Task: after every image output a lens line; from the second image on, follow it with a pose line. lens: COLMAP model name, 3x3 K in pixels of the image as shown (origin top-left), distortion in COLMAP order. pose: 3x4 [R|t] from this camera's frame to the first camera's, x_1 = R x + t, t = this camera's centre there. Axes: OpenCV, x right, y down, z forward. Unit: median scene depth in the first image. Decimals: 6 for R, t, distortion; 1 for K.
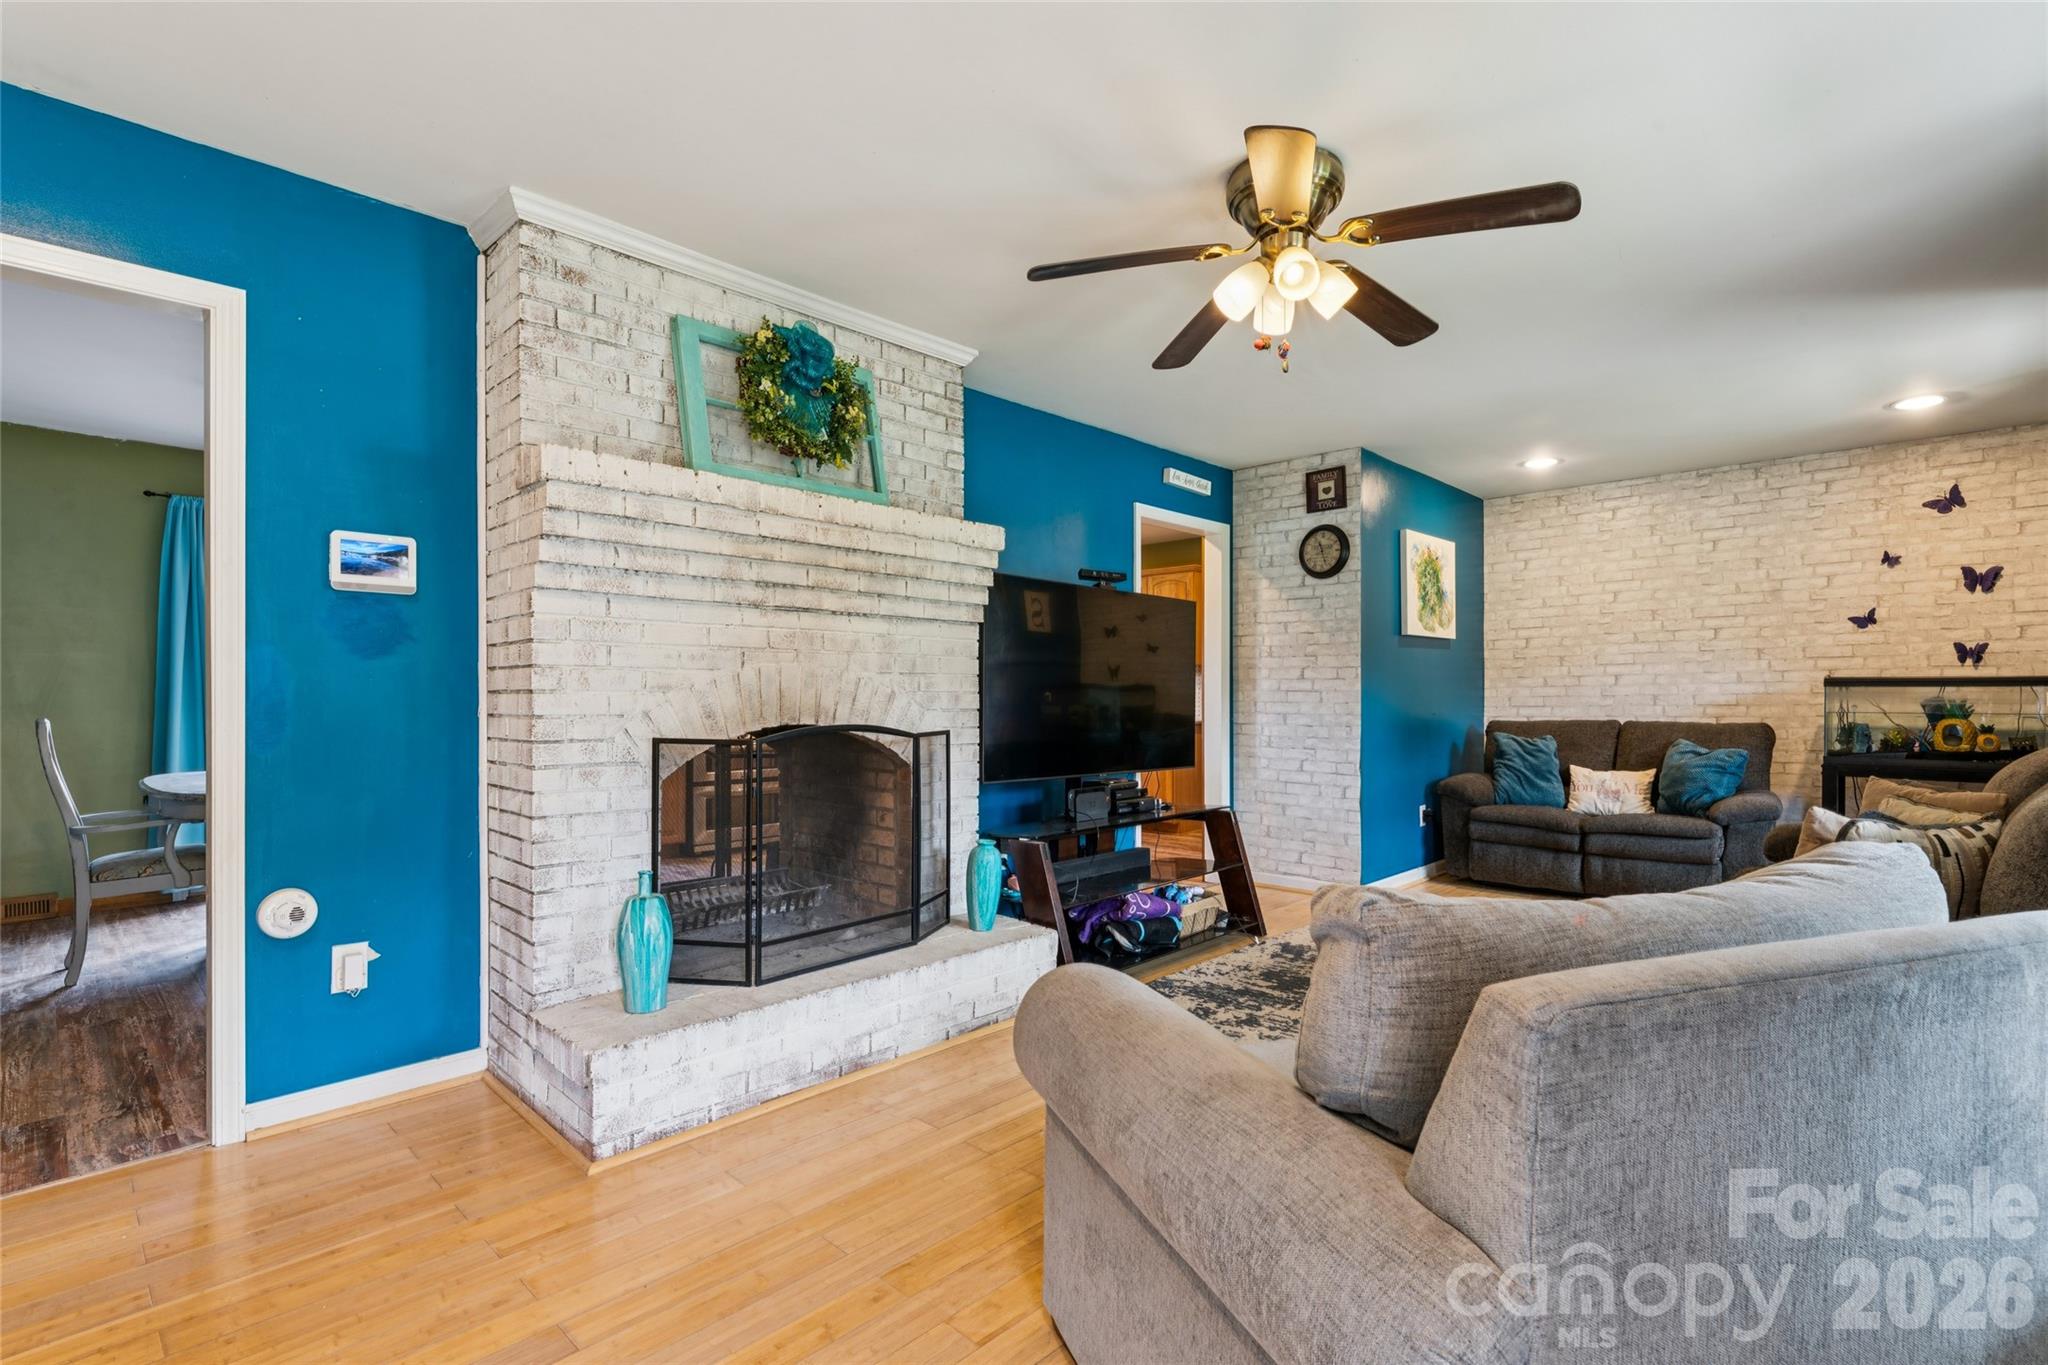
lens RADIAL K [[963.4, 0, 1036.1], [0, 963.4, 703.1], [0, 0, 1]] dist [-0.000071, 0.000273]
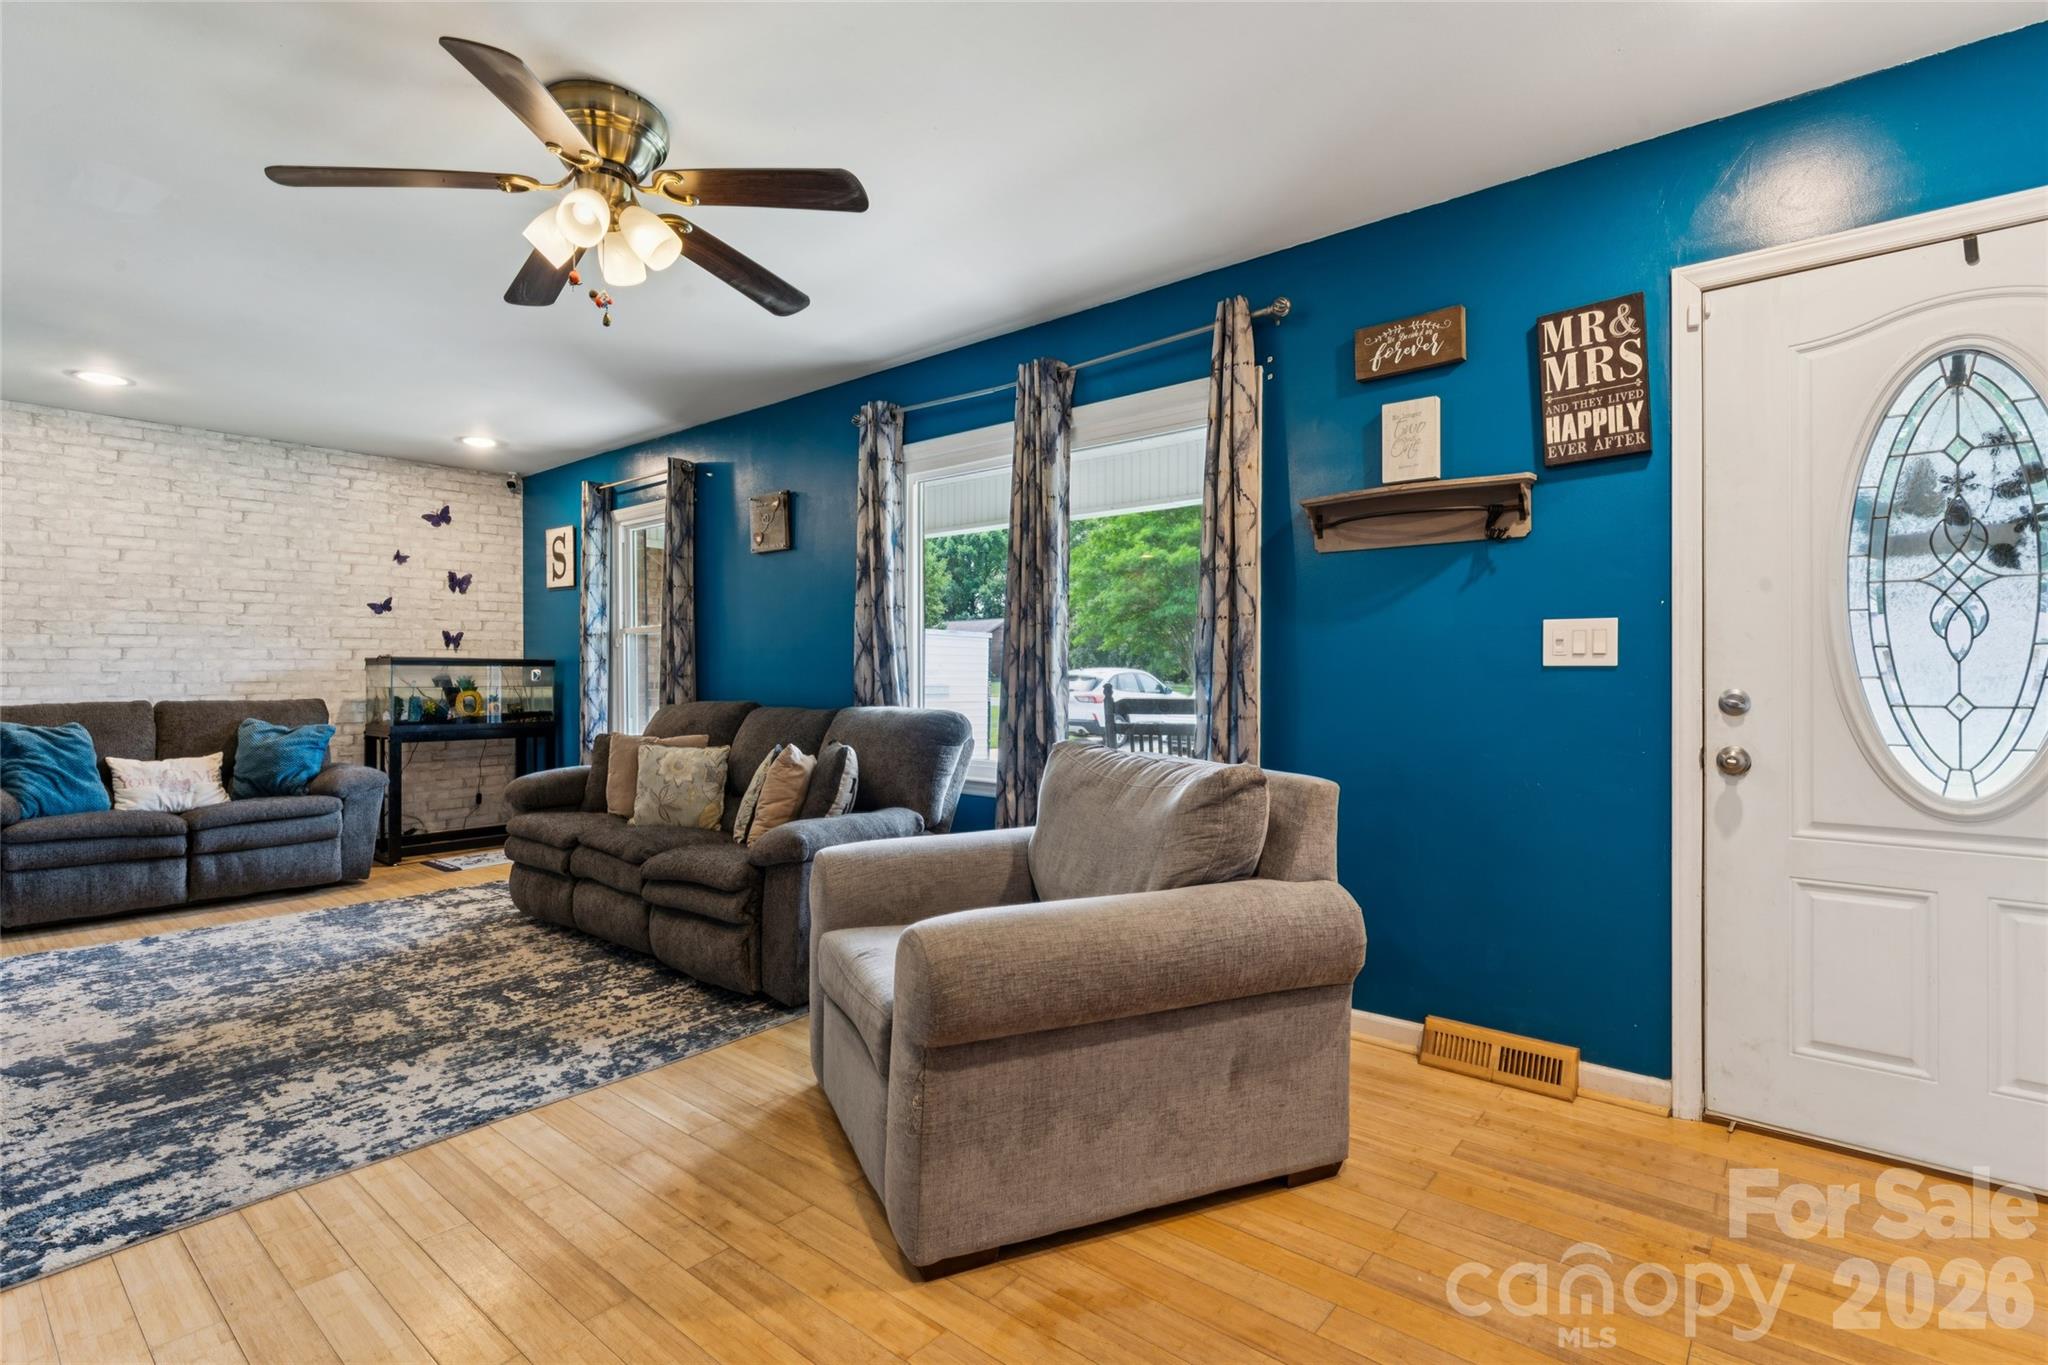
lens RADIAL K [[963.4, 0, 1010.6], [0, 963.4, 677.2], [0, 0, 1]] dist [-0.000071, 0.000273]
pose [[-0.054459, -0.001689, 0.998515, -0.333085], [0.007304, 0.999971, 0.002090, 0.000591], [-0.998489, 0.007407, -0.054445, 0.318935]]
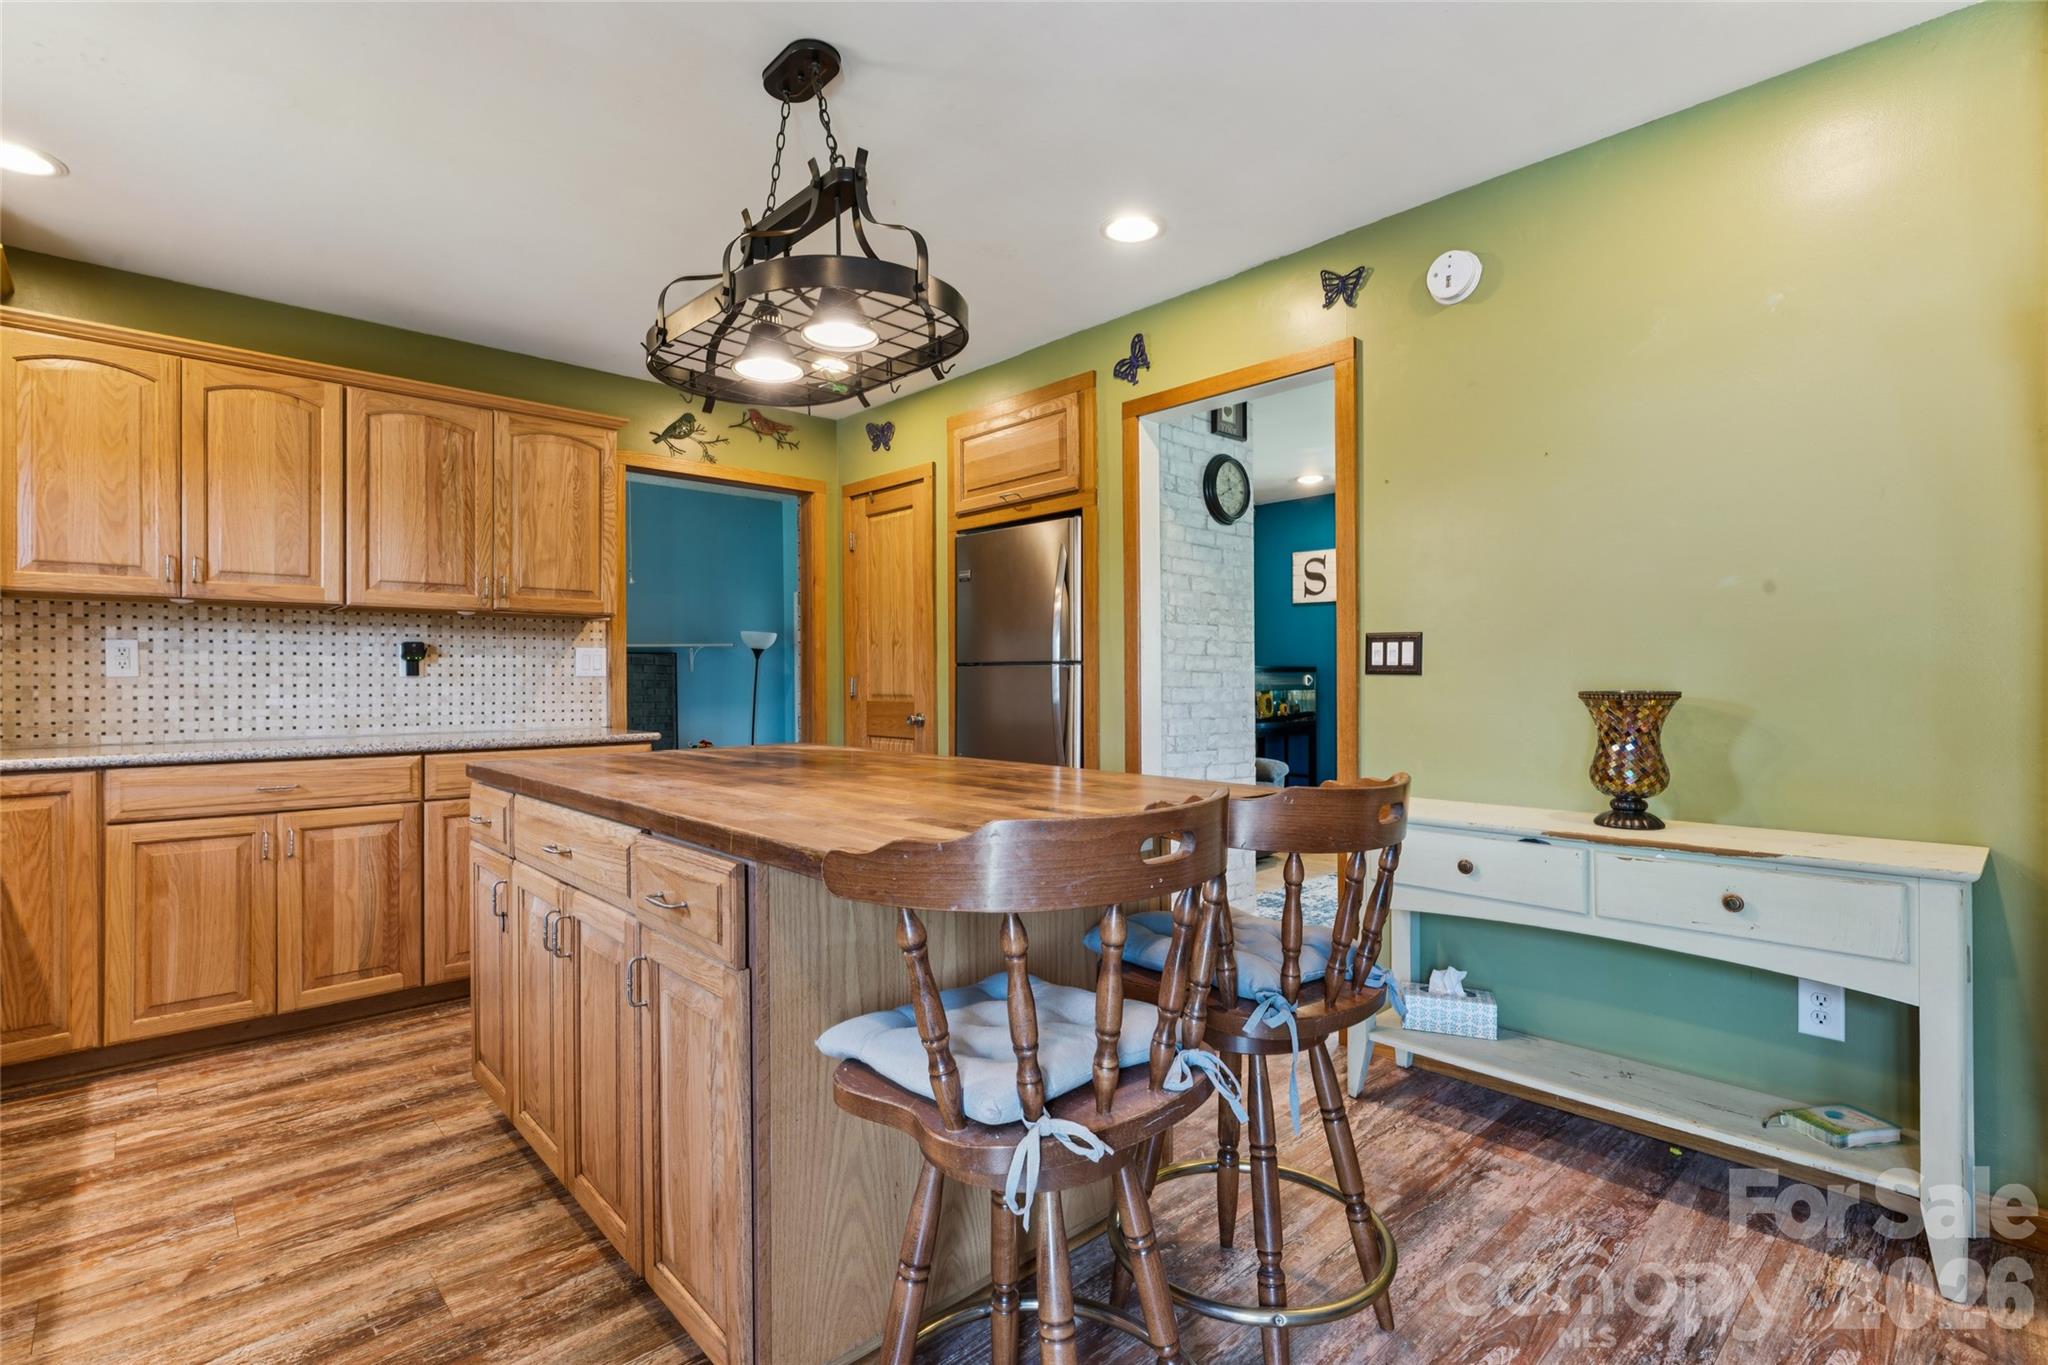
lens RADIAL K [[963.4, 0, 1025.0], [0, 963.4, 679.4], [0, 0, 1]] dist [-0.000071, 0.000273]
pose [[0.063469, 0.000449, 0.997984, -0.495659], [0.012936, 0.999916, -0.001273, -0.008103], [-0.997900, 0.012990, 0.063458, 1.163043]]
